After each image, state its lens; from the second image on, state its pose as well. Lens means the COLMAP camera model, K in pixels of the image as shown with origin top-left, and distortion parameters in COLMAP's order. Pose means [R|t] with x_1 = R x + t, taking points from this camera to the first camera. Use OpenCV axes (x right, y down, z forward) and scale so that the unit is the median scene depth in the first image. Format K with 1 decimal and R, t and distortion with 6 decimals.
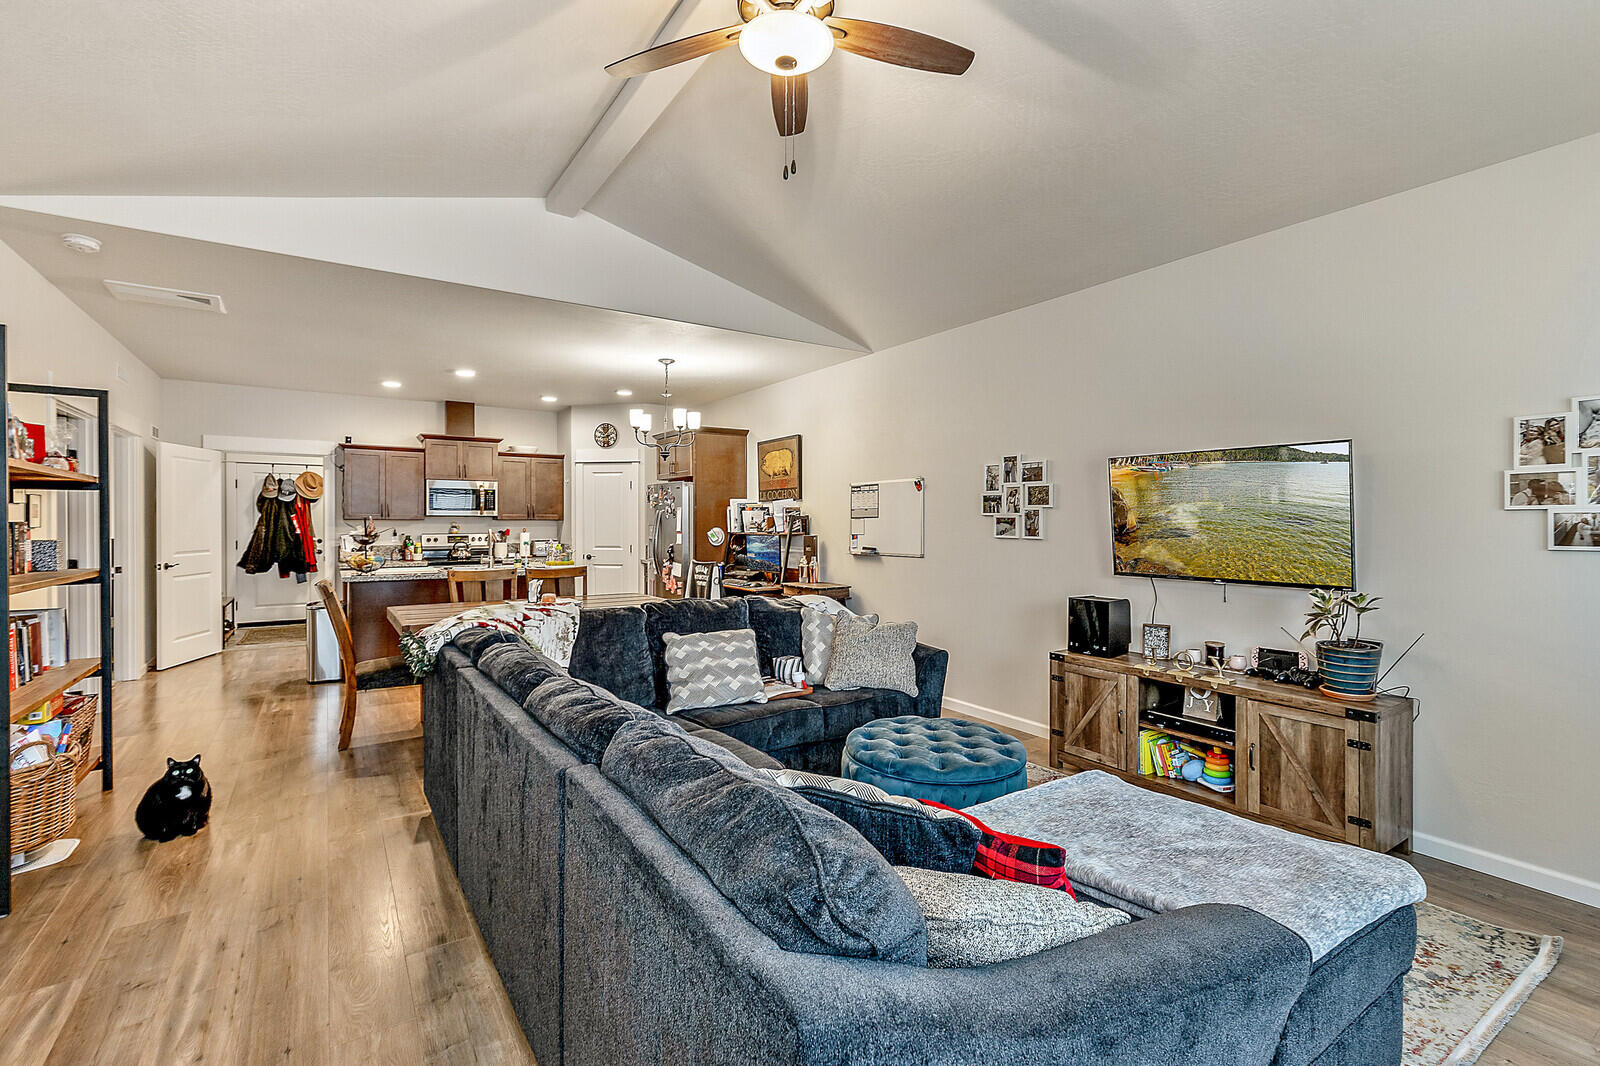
lens RADIAL K [[718.6, 0, 800.1], [0, 718.6, 527.2], [0, 0, 1]] dist [0.002339, -0.000602]
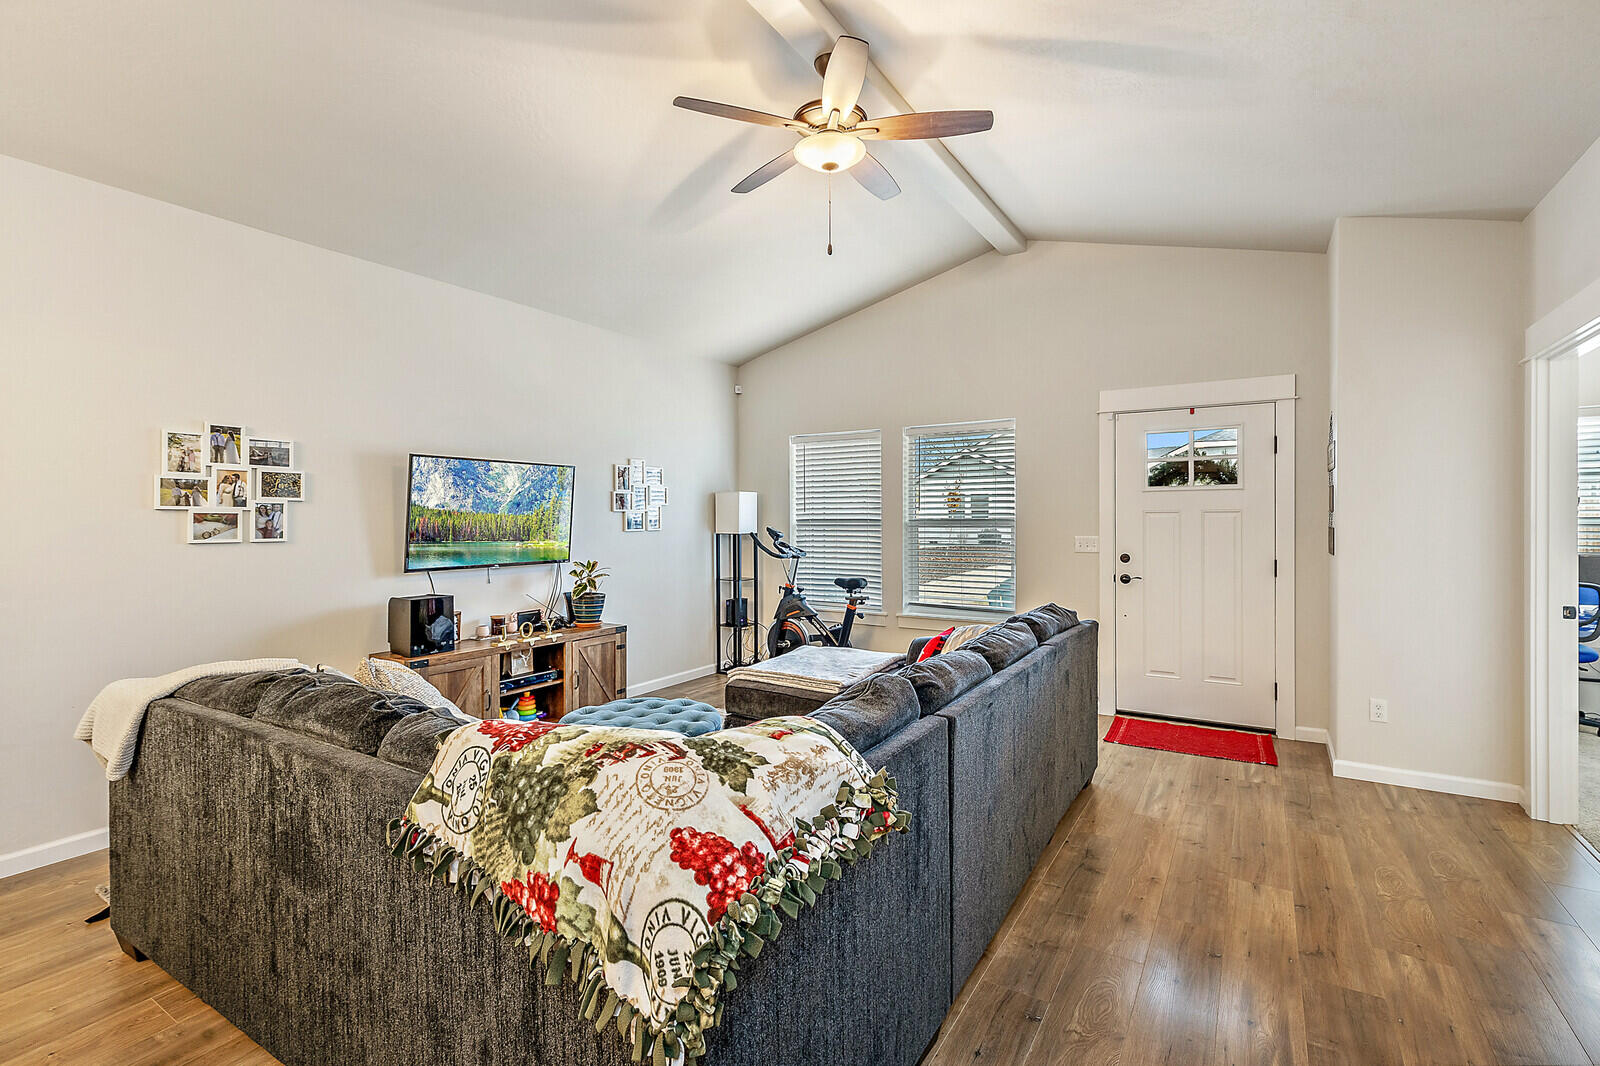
lens RADIAL K [[727.5, 0, 801.5], [0, 727.5, 527.0], [0, 0, 1]] dist [0.011702, -0.001094]
pose [[-0.412322, -0.011864, 0.910961, -0.458206], [0.009660, 0.999802, 0.017394, -0.005455], [-0.910987, 0.015971, -0.412126, 0.607269]]
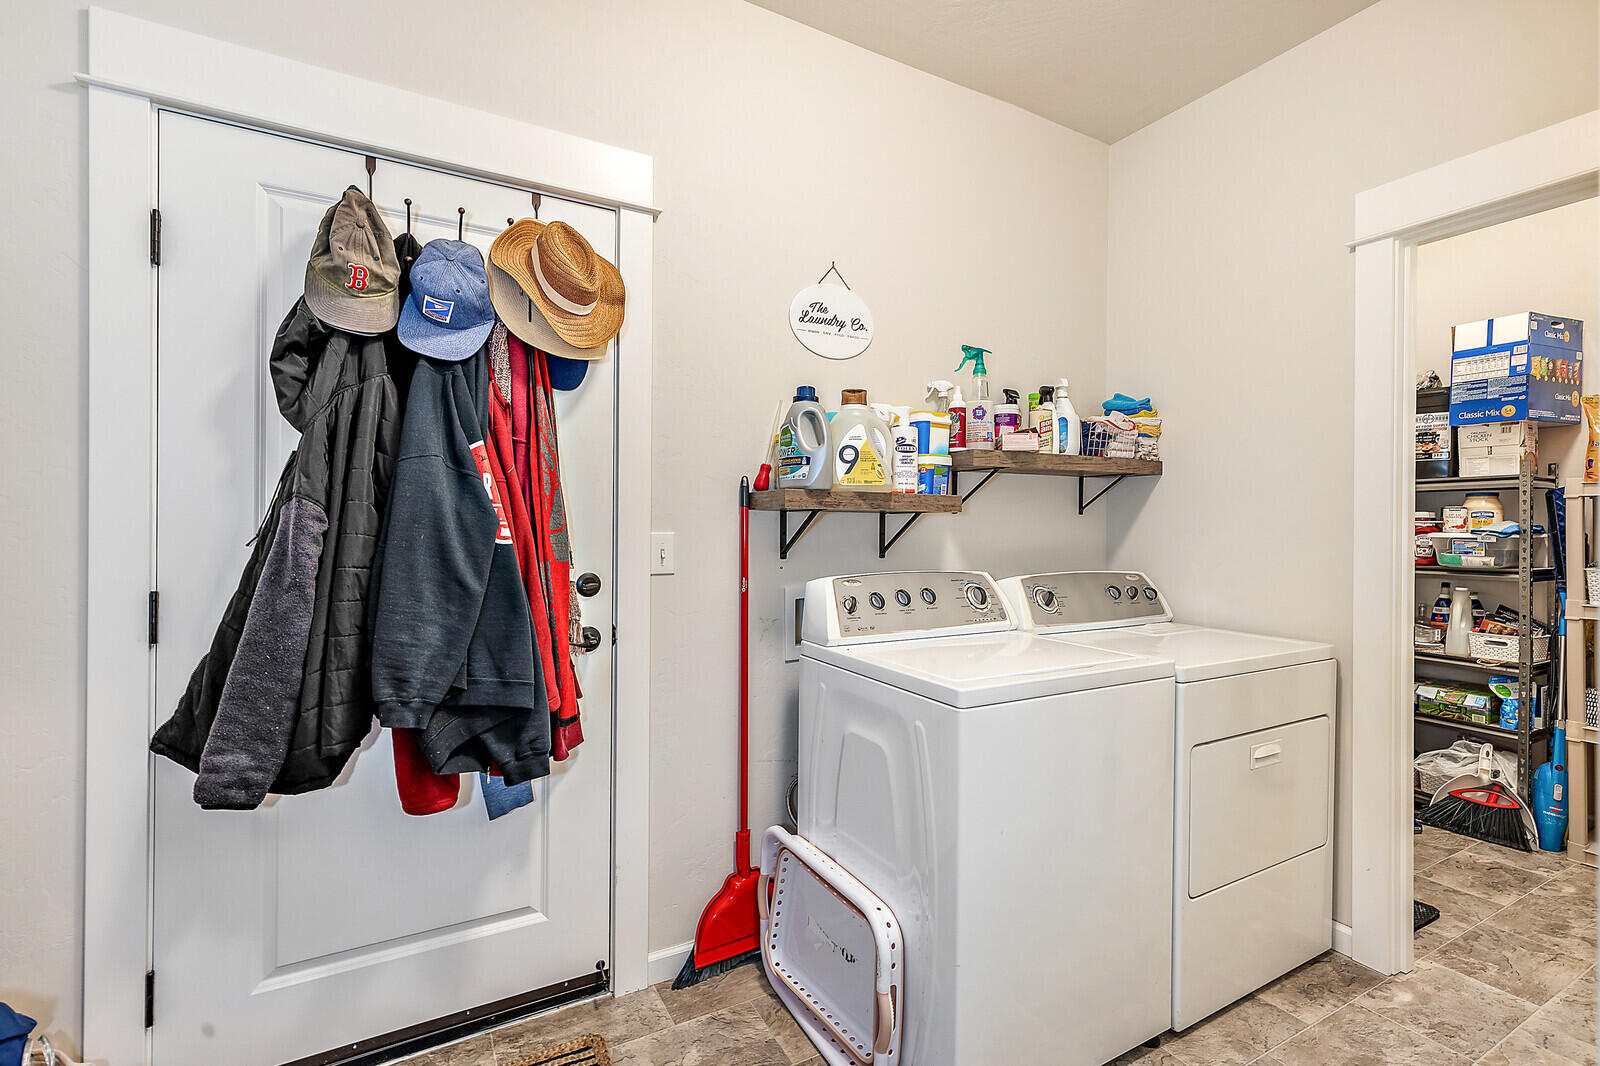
lens RADIAL K [[718.6, 0, 800.1], [0, 718.6, 527.2], [0, 0, 1]] dist [0.002339, -0.000602]
pose [[0.997161, 0.002499, -0.075263, -0.925221], [-0.003049, 0.999969, -0.007202, 0.007688], [0.075242, 0.007411, 0.997138, 1.254900]]
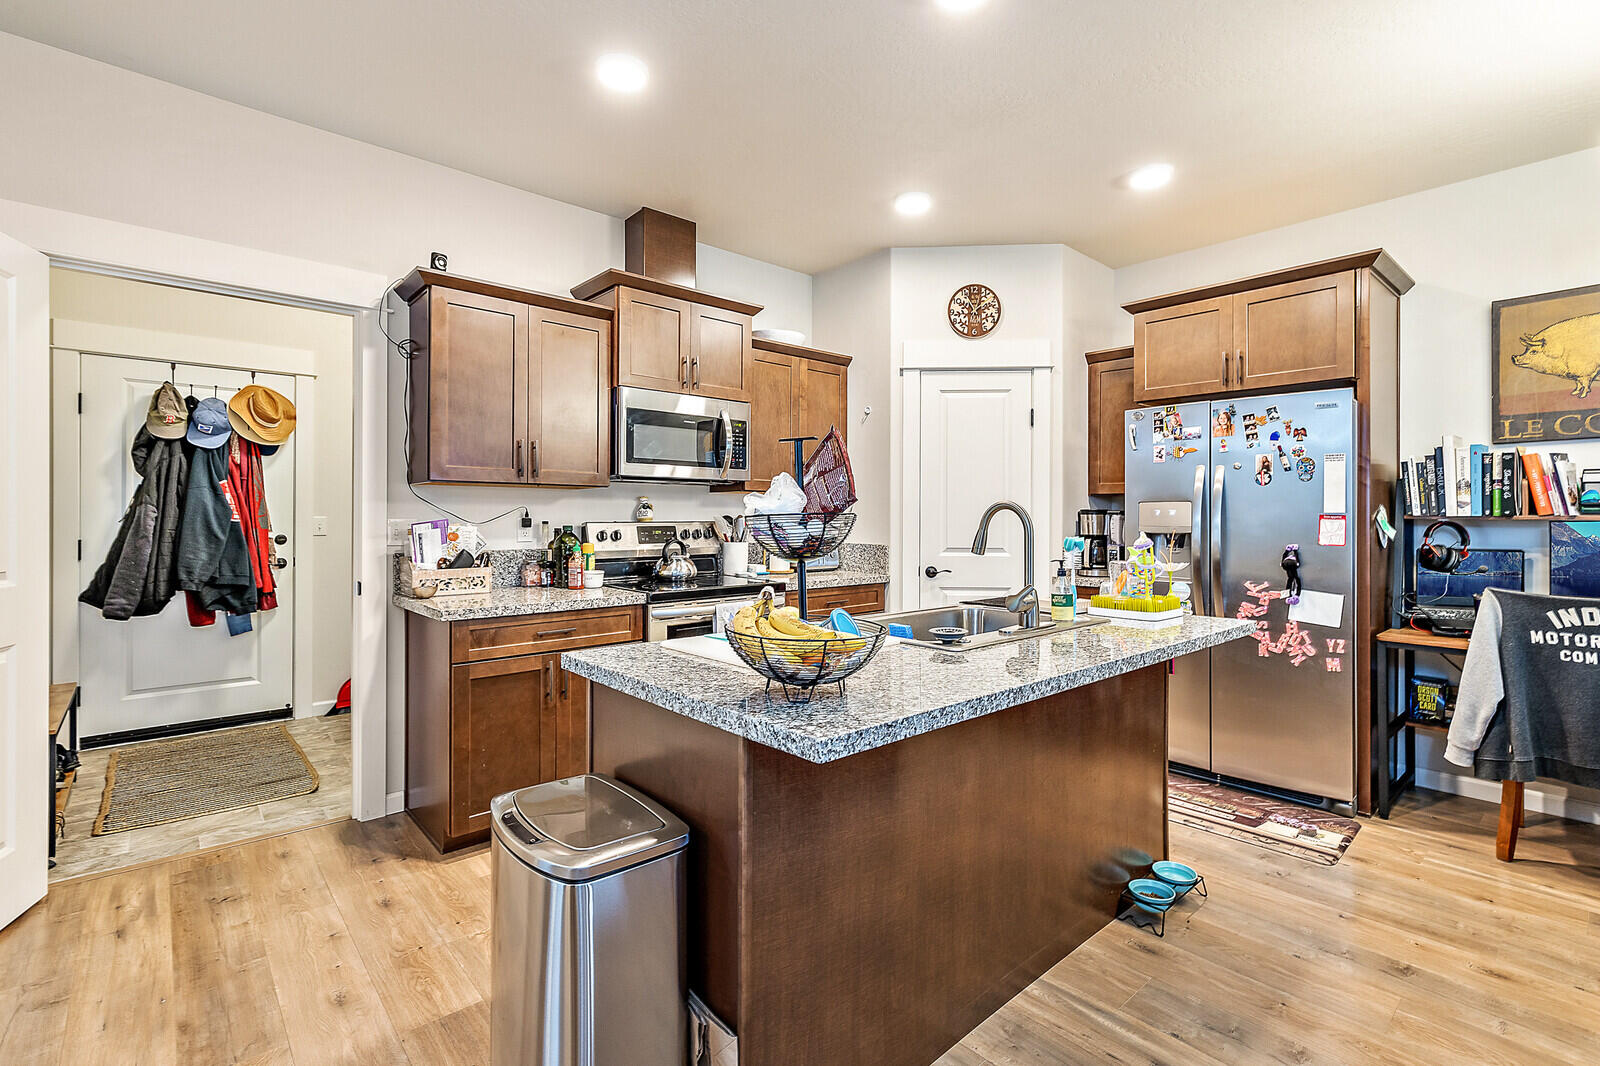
lens RADIAL K [[727.0, 0, 795.1], [0, 727.0, 516.1], [0, 0, 1]] dist [0.001506, -0.001286]
pose [[0.990513, 0.000448, 0.137418, -0.635712], [0.000357, 0.999983, -0.005828, 0.011413], [-0.137418, 0.005822, 0.990496, 0.776278]]
